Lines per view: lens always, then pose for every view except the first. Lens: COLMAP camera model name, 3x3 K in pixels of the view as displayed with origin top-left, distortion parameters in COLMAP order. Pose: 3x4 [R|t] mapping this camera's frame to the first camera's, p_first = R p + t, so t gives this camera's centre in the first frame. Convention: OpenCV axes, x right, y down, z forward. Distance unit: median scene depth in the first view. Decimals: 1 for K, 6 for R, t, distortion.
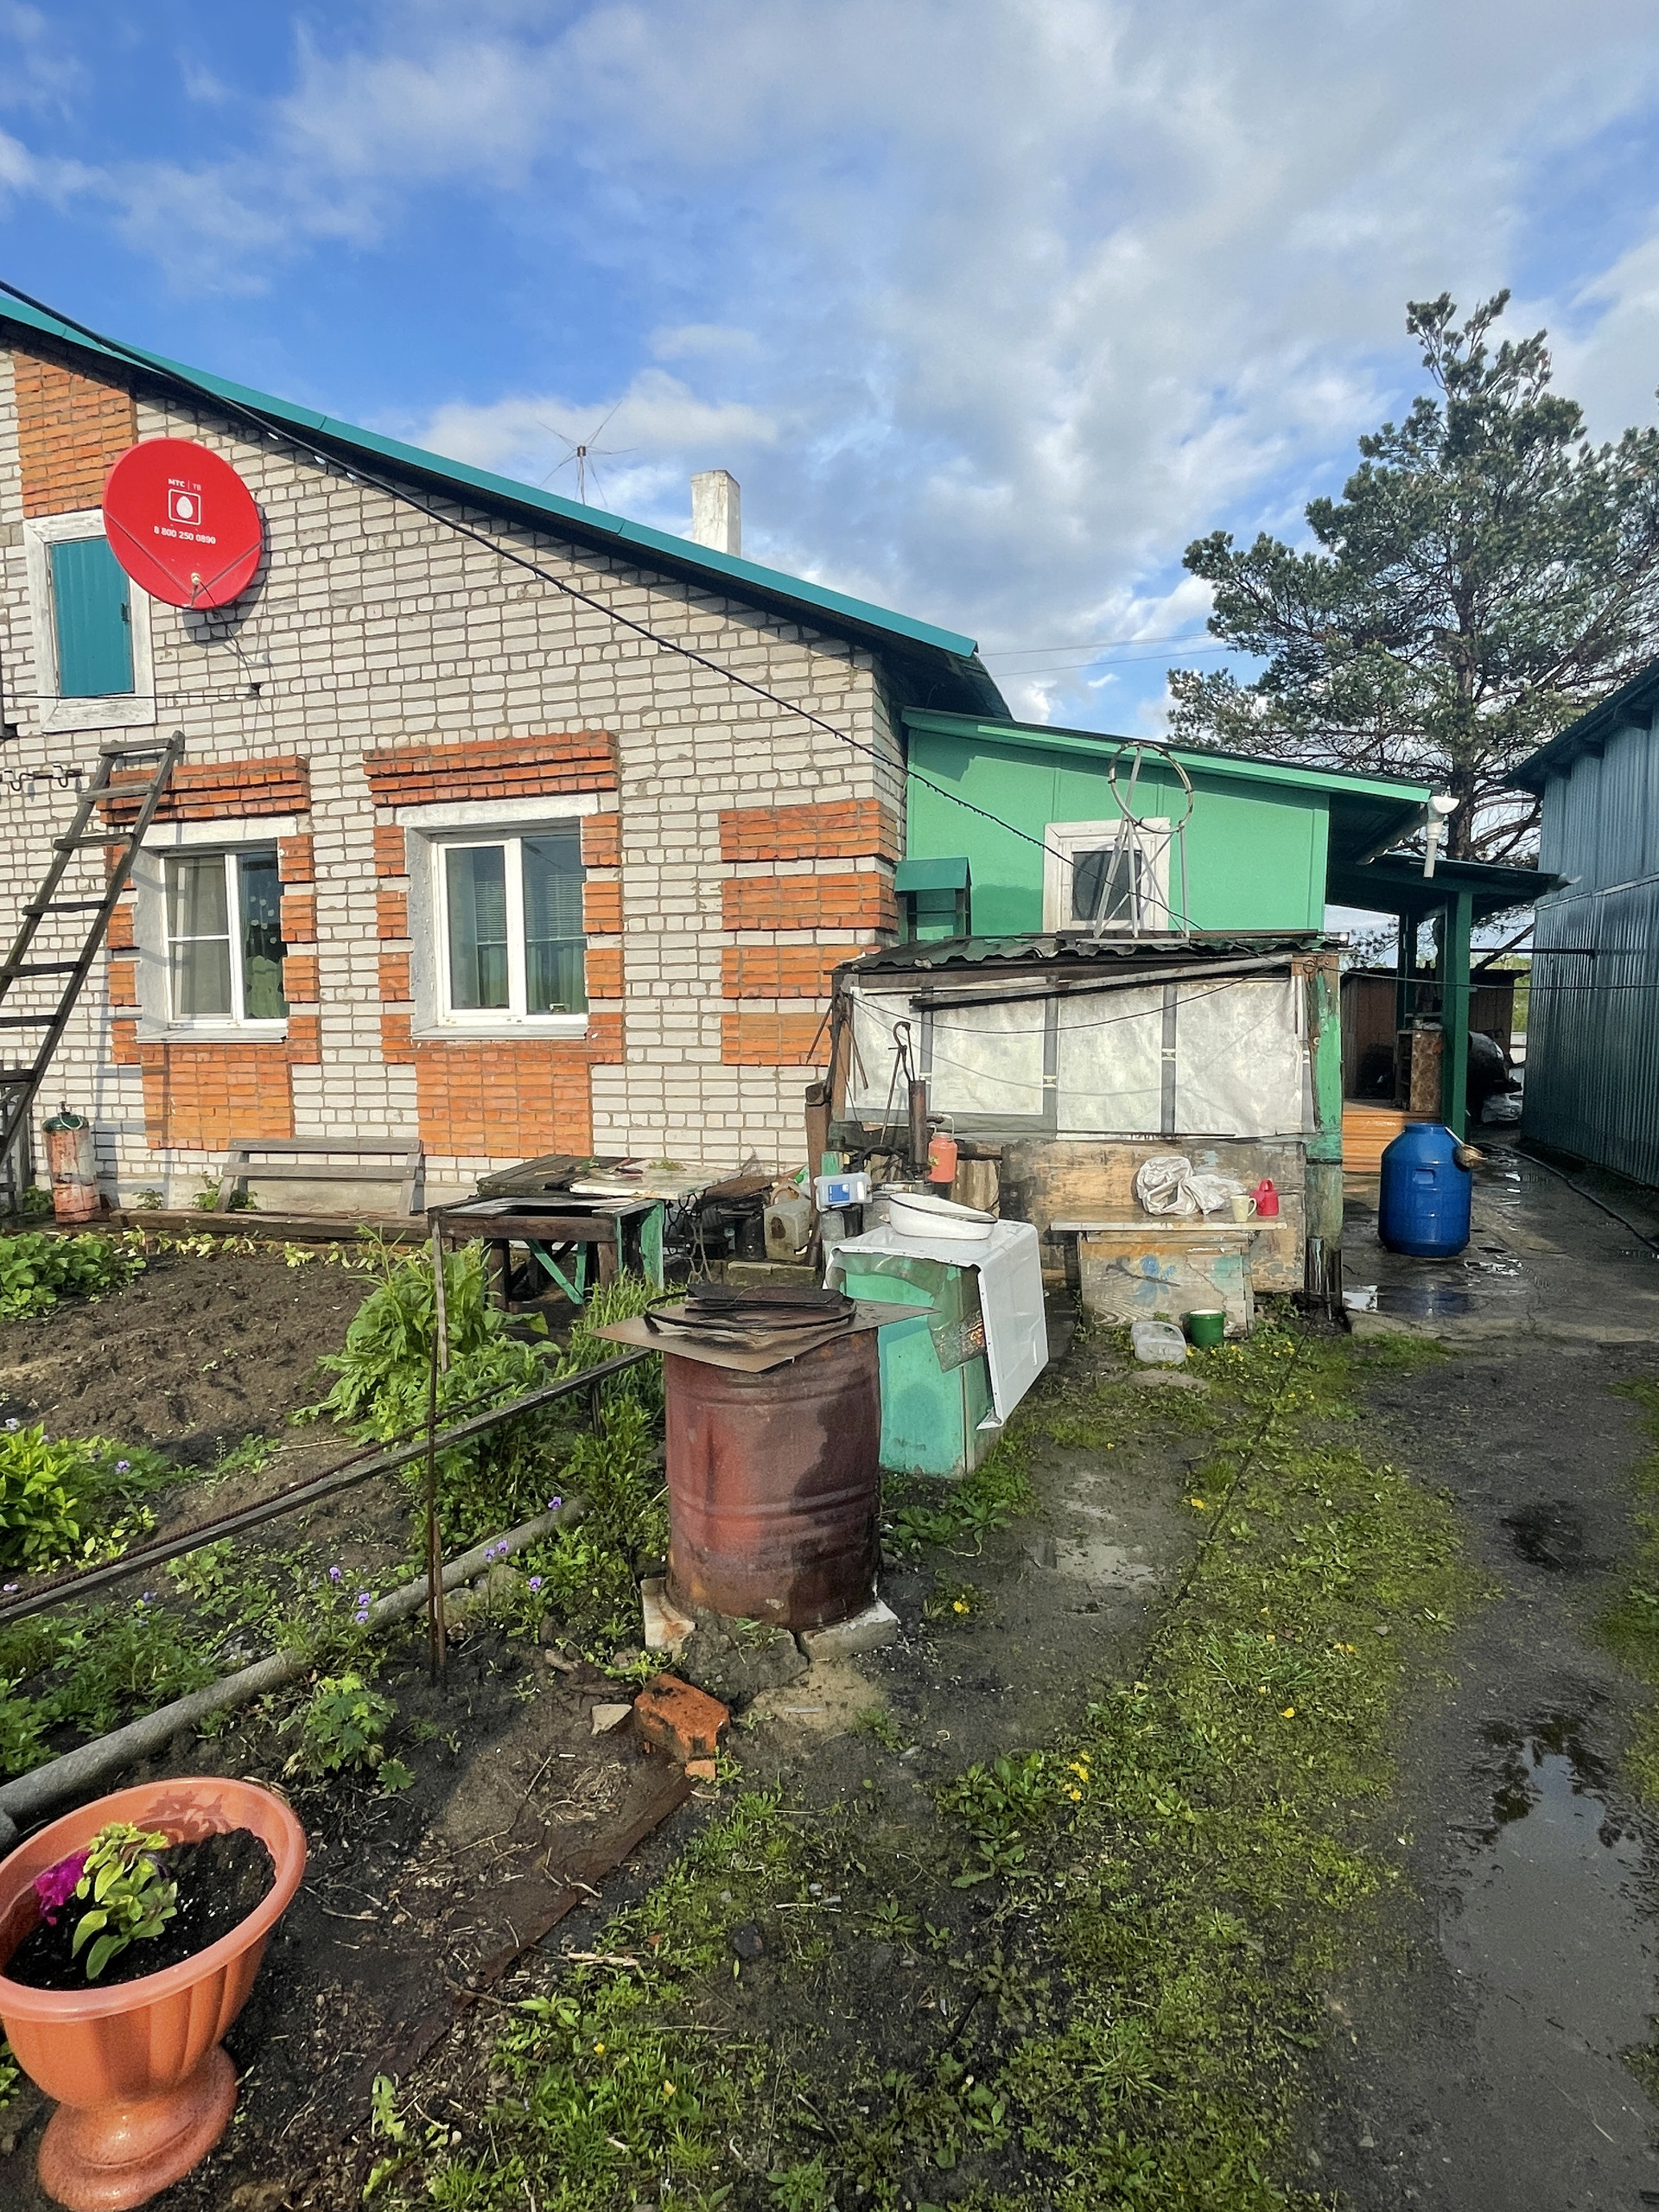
lens RADIAL K [[1205.3, 0, 830.5], [0, 1205.3, 1112.9], [0, 0, 1]] dist [-0.003614, 0.002506]
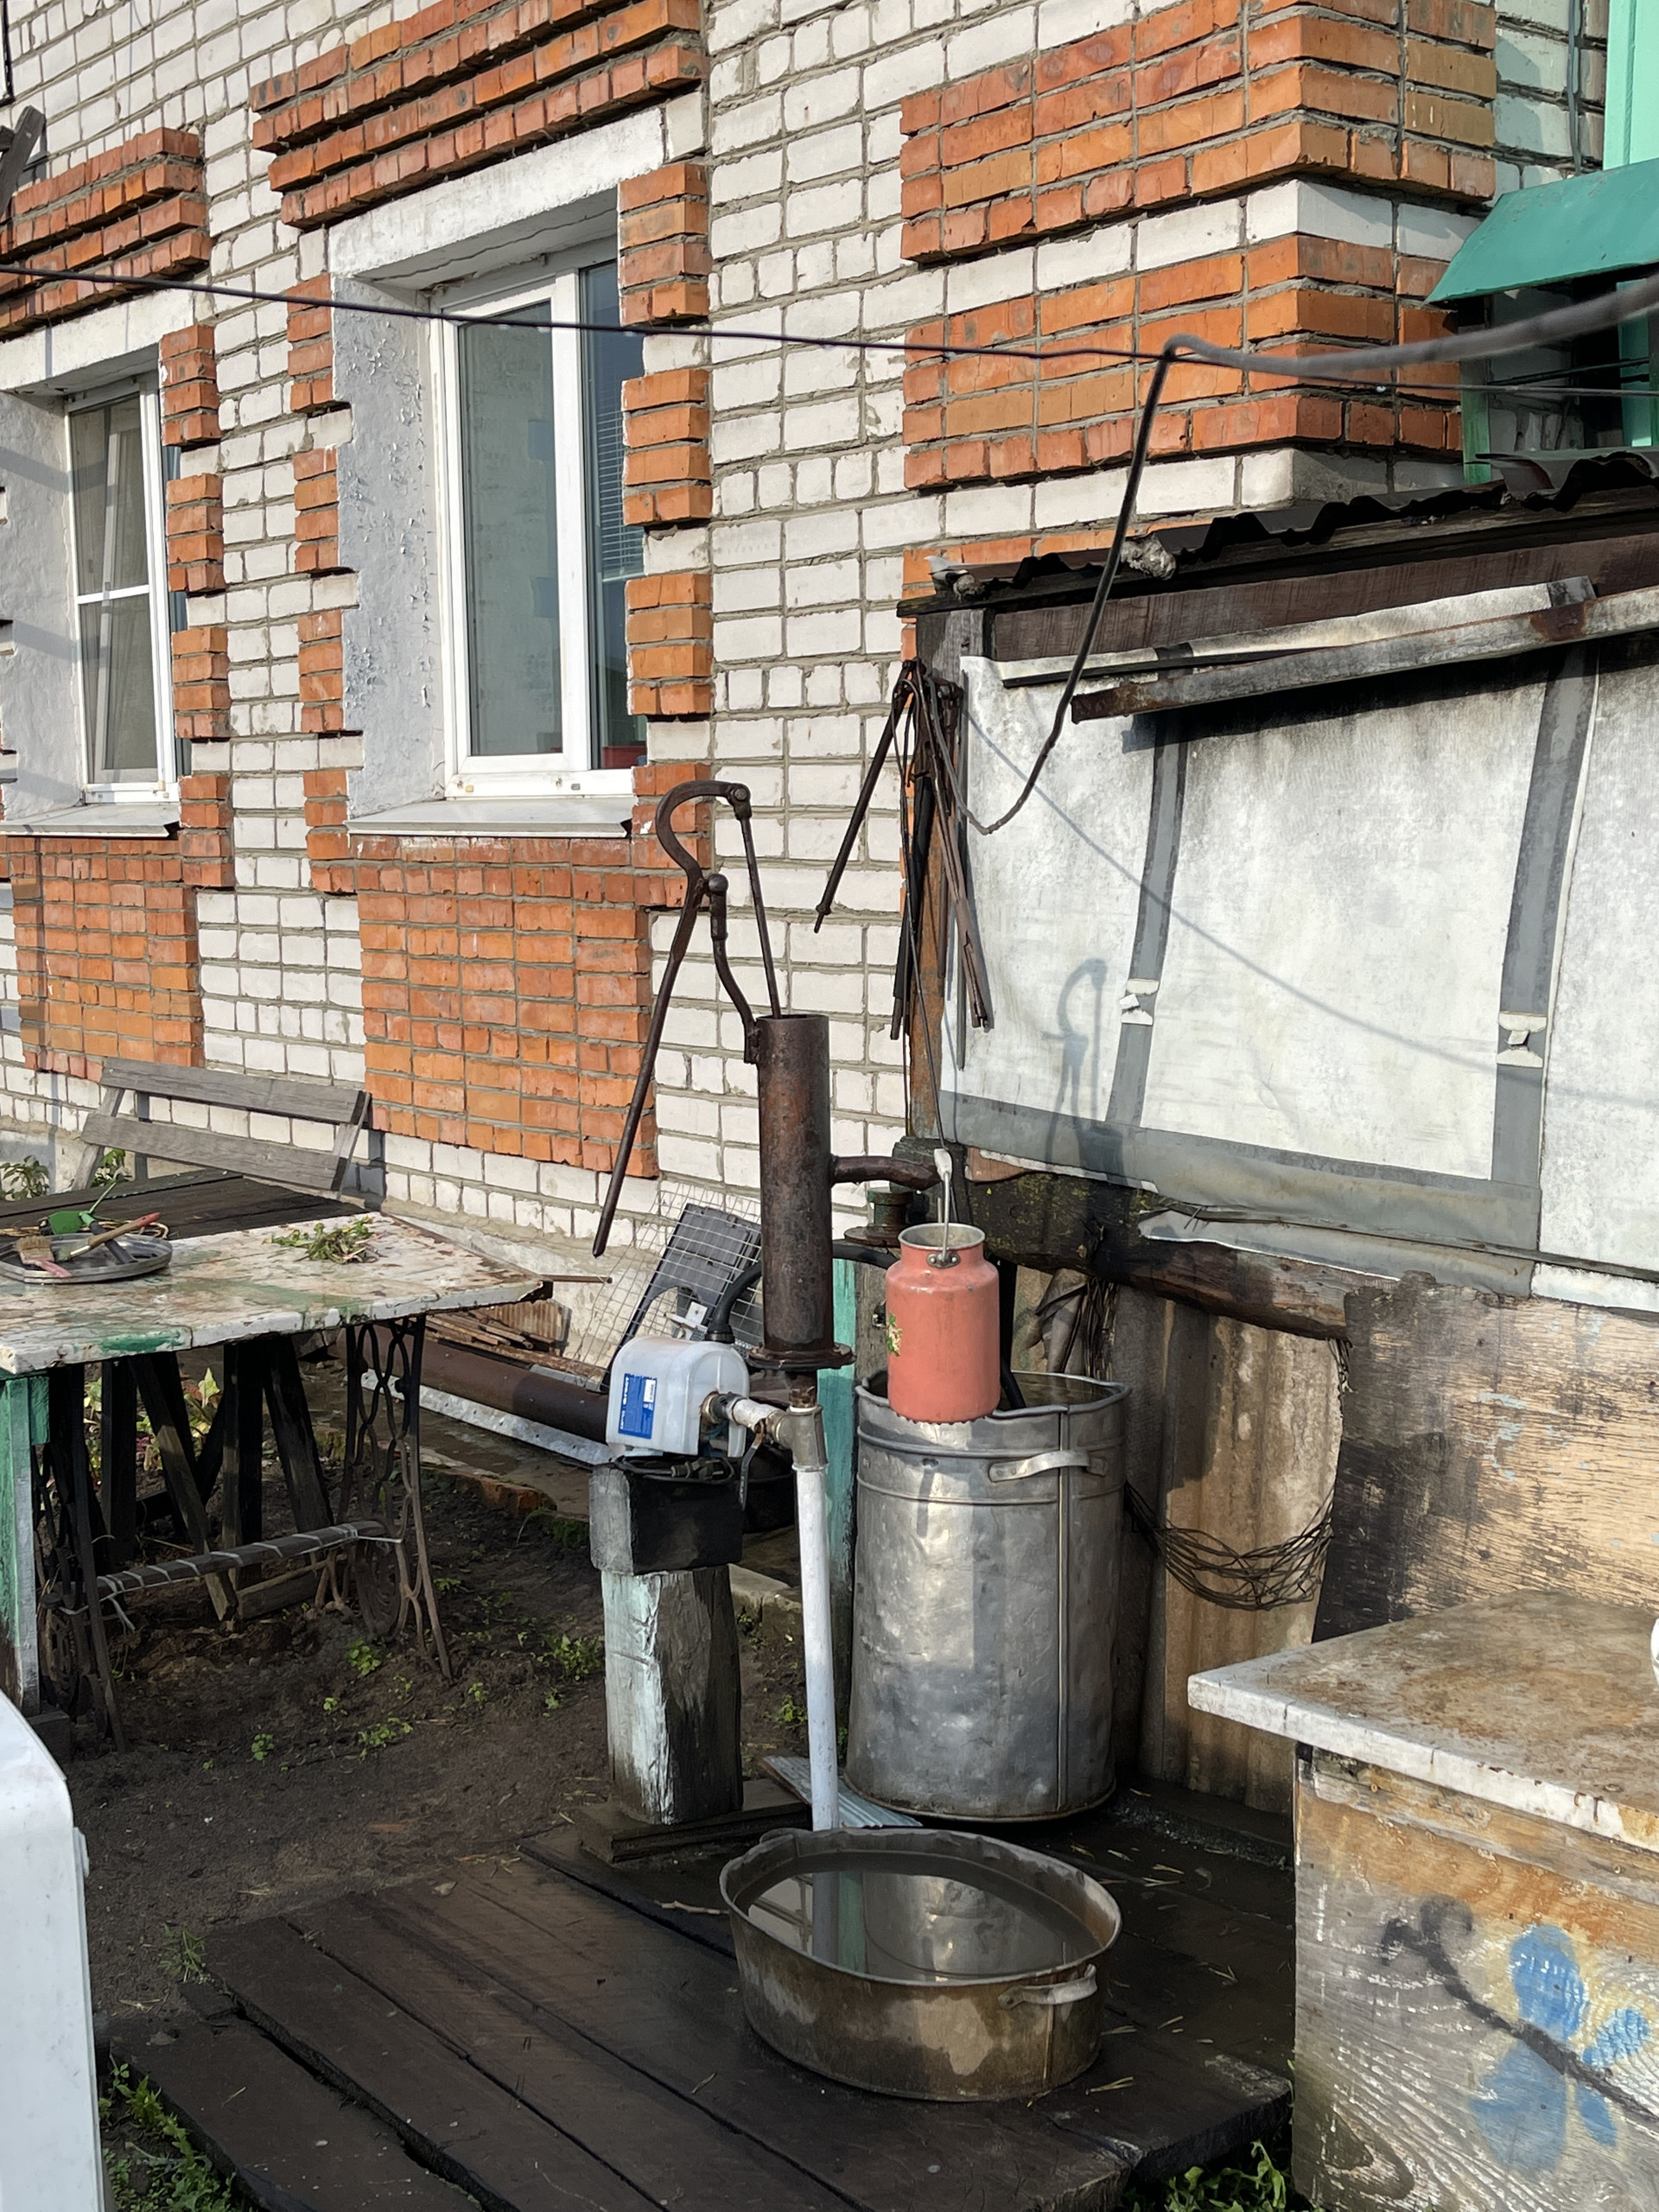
lens RADIAL K [[2712.2, 0, 764.6], [0, 2712.2, 1106.2], [0, 0, 1]] dist [0.065461, 0.000000]
pose [[0.802598, 0.067495, -0.592690, 0.300226], [-0.042623, 0.997527, 0.055880, -0.029128], [0.594996, -0.019587, 0.803490, 0.391461]]
